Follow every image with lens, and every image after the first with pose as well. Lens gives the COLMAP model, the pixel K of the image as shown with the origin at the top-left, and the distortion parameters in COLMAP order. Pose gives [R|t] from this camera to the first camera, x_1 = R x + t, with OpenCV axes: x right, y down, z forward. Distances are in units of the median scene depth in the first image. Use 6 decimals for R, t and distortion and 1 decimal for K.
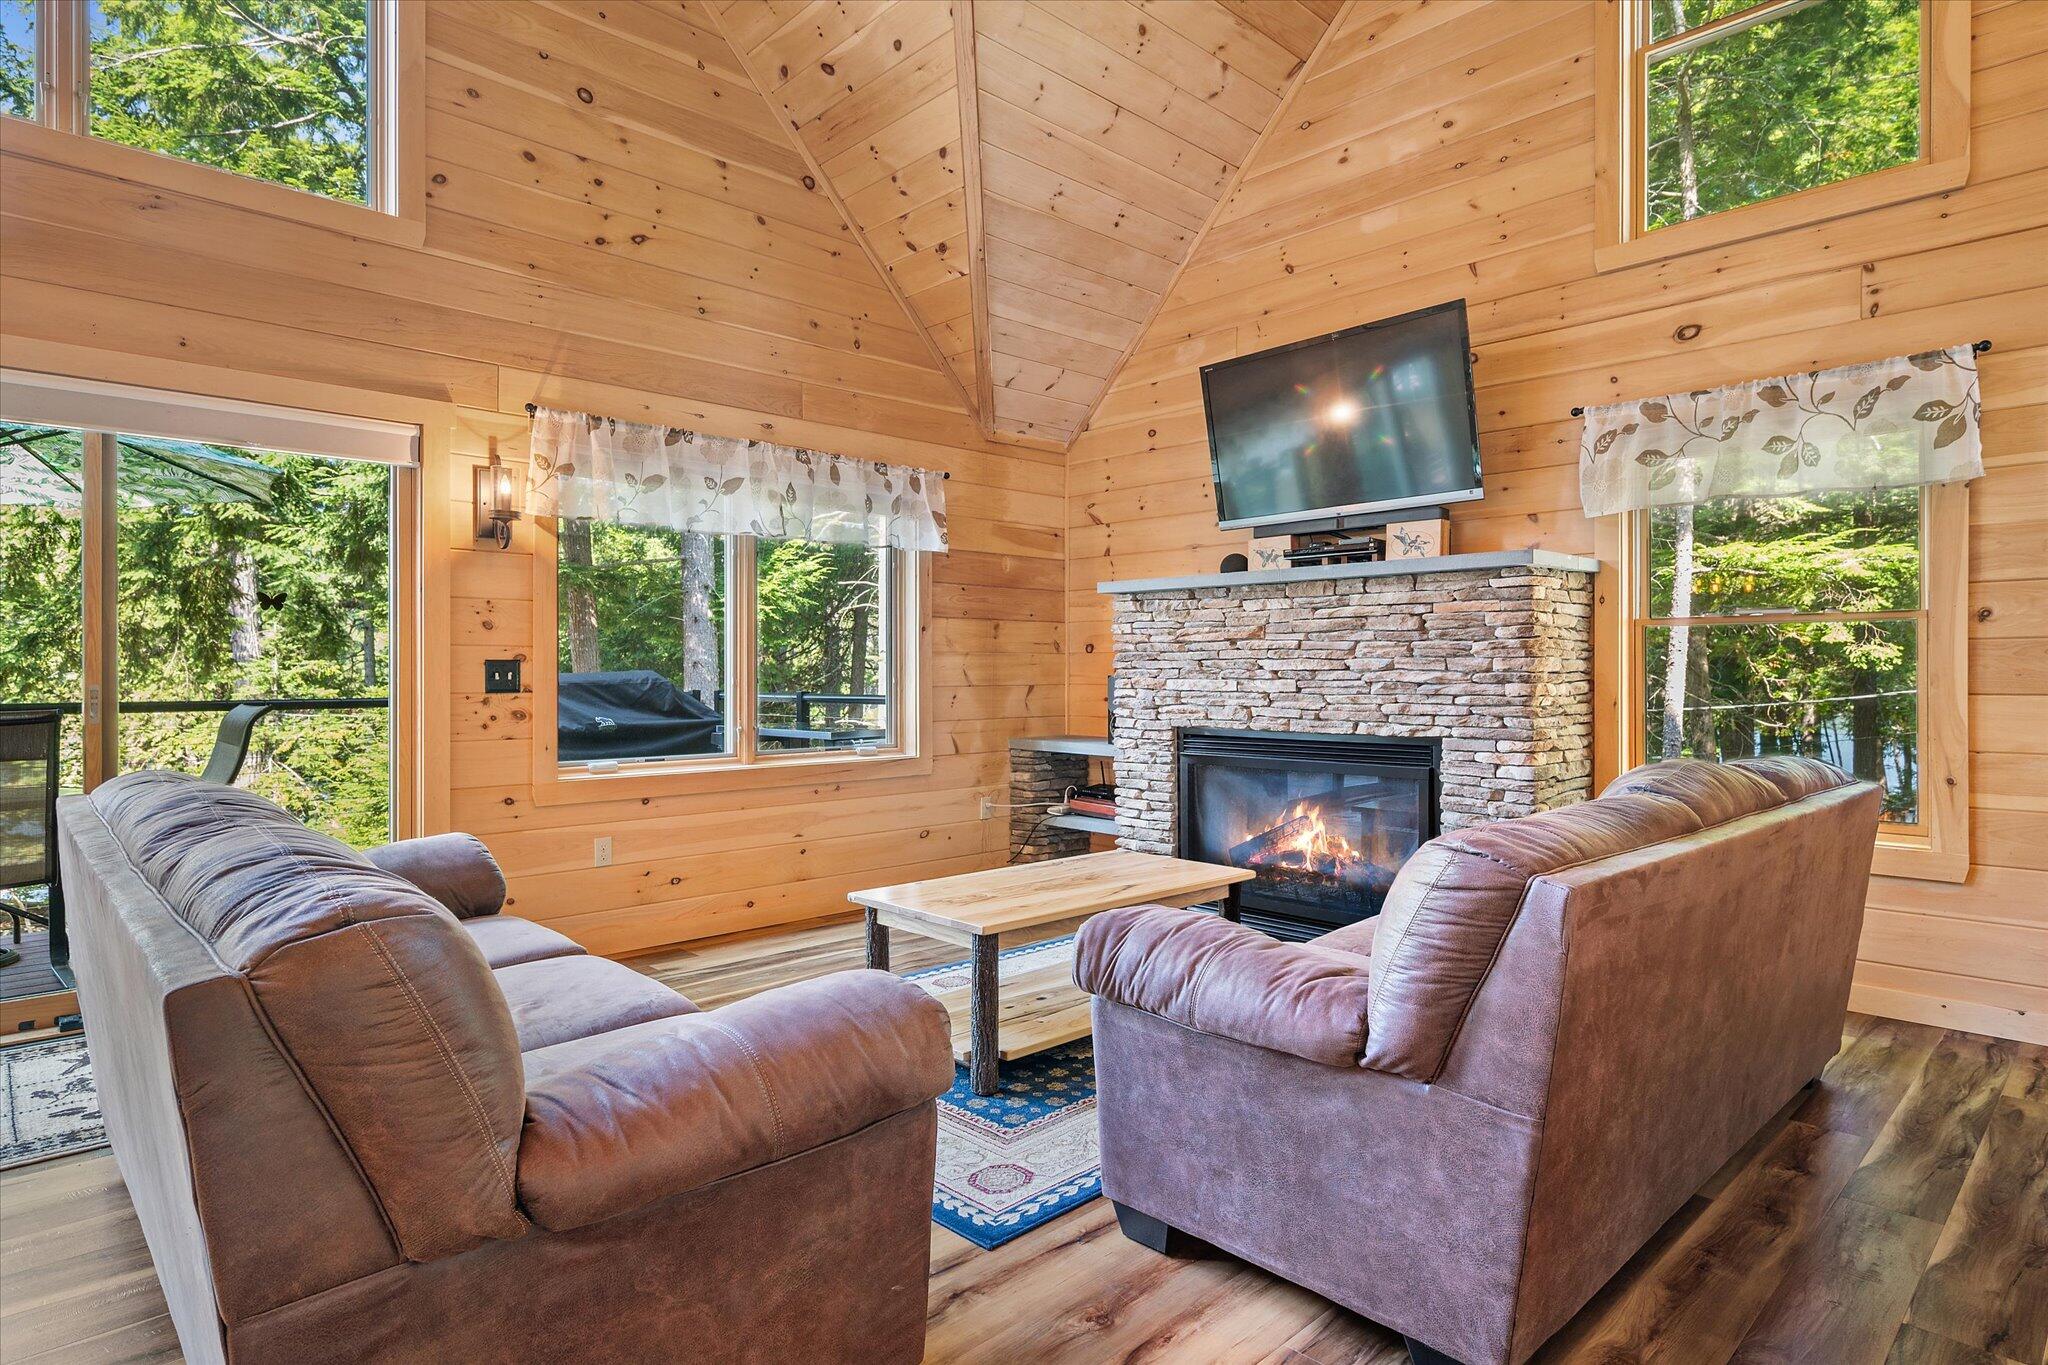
lens RADIAL K [[1116.4, 0, 1026.6], [0, 1116.4, 677.6], [0, 0, 1]] dist [0.000573, -0.000116]
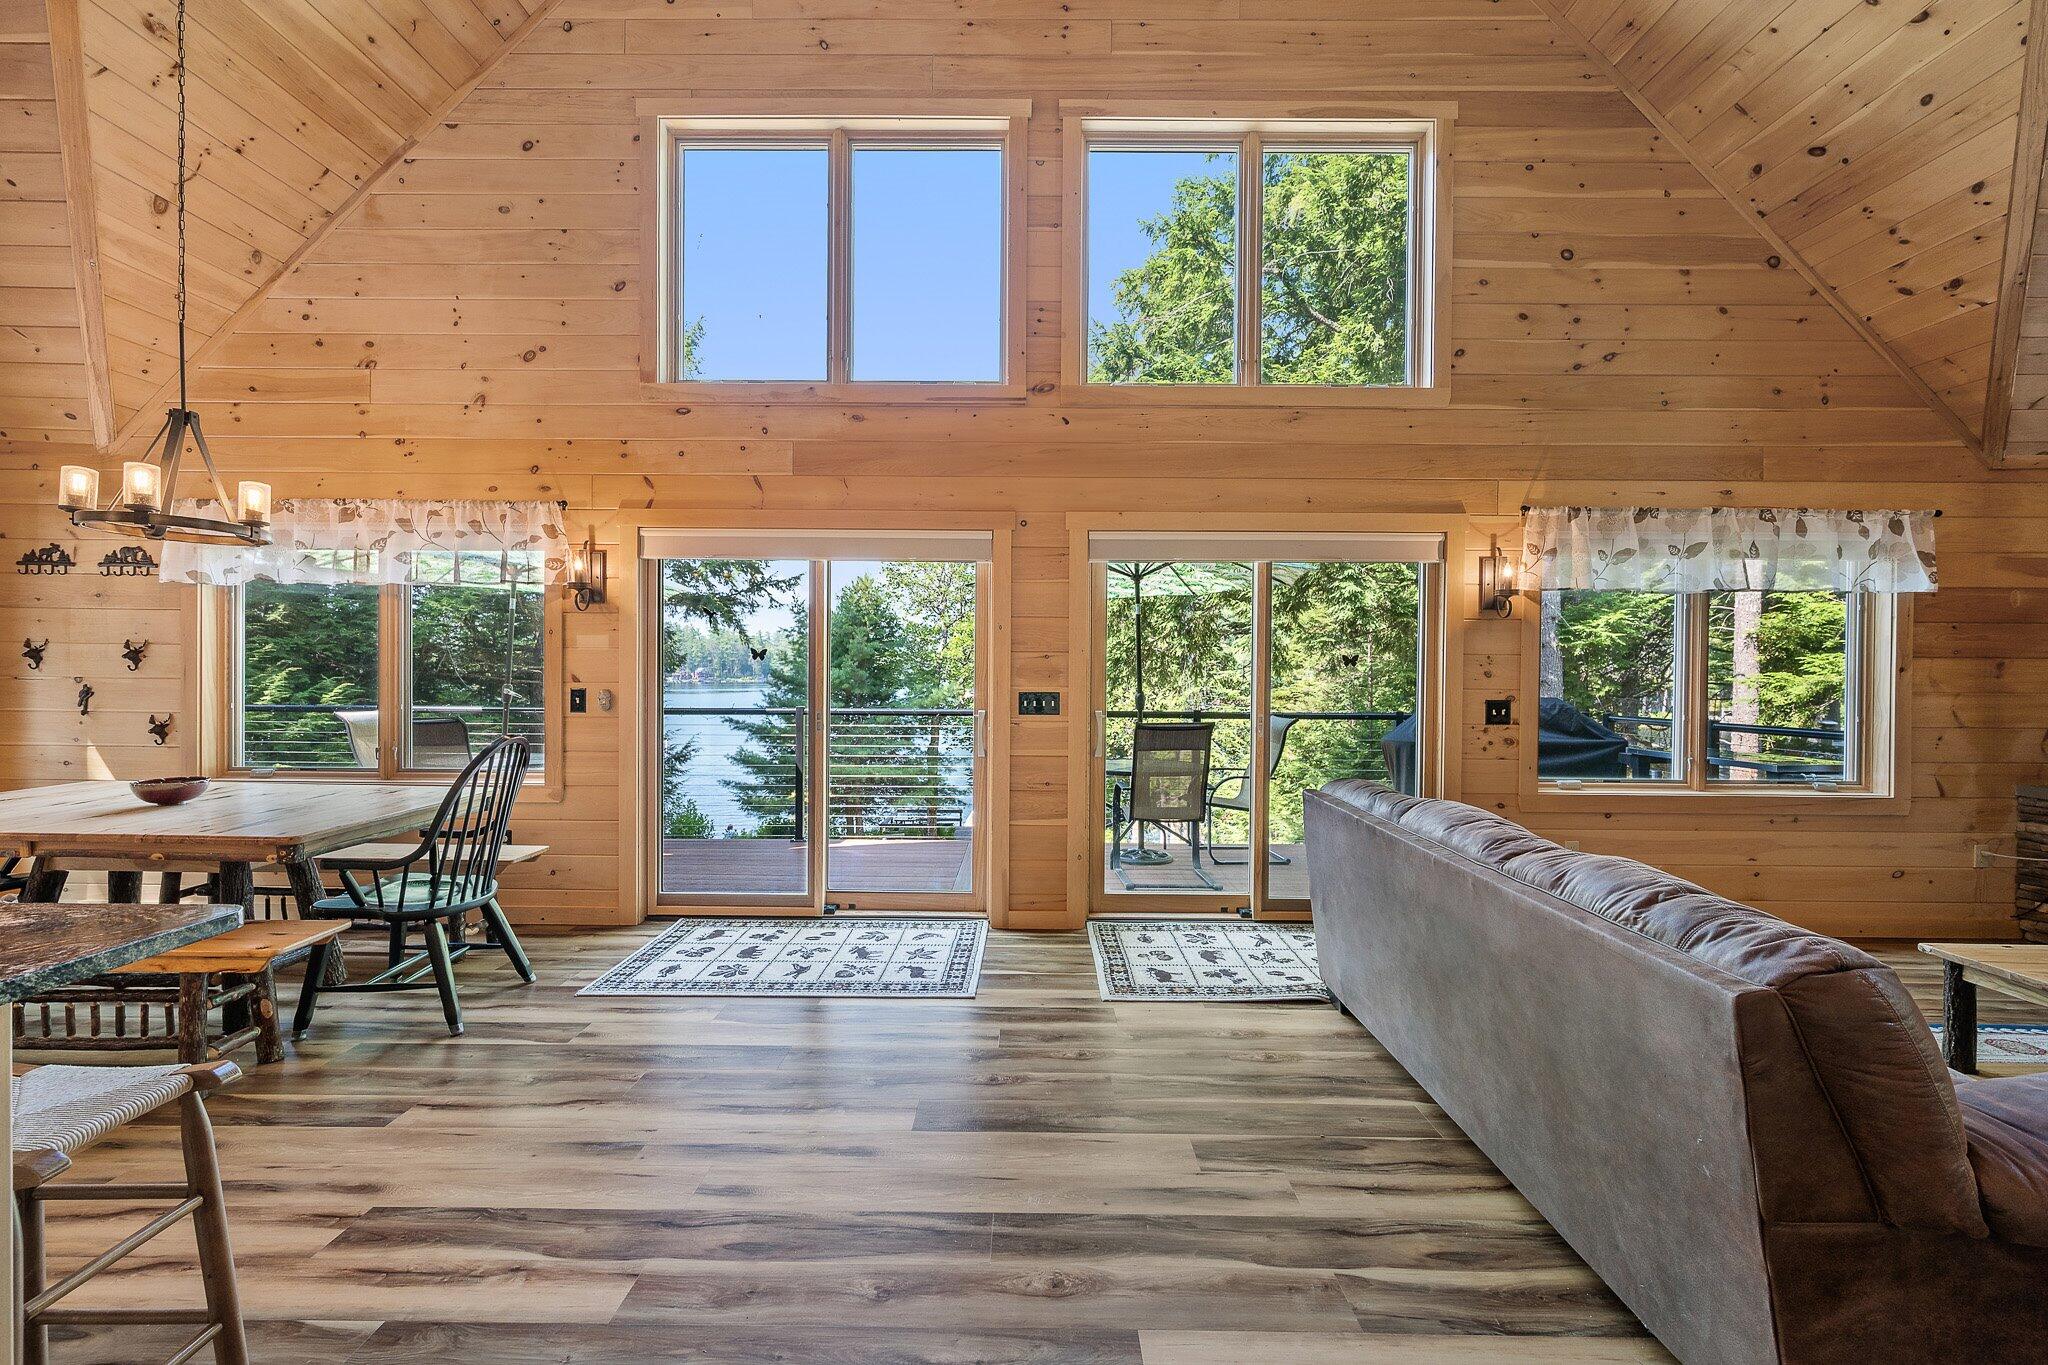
lens RADIAL K [[858.0, 0, 1024.3], [0, 858.0, 682.9], [0, 0, 1]] dist [0.001855, 0.001278]
pose [[0.717897, 0.015209, -0.695983, -0.138216], [-0.013574, 0.999877, 0.007848, -0.031404], [0.696017, 0.003813, 0.718015, -0.116986]]
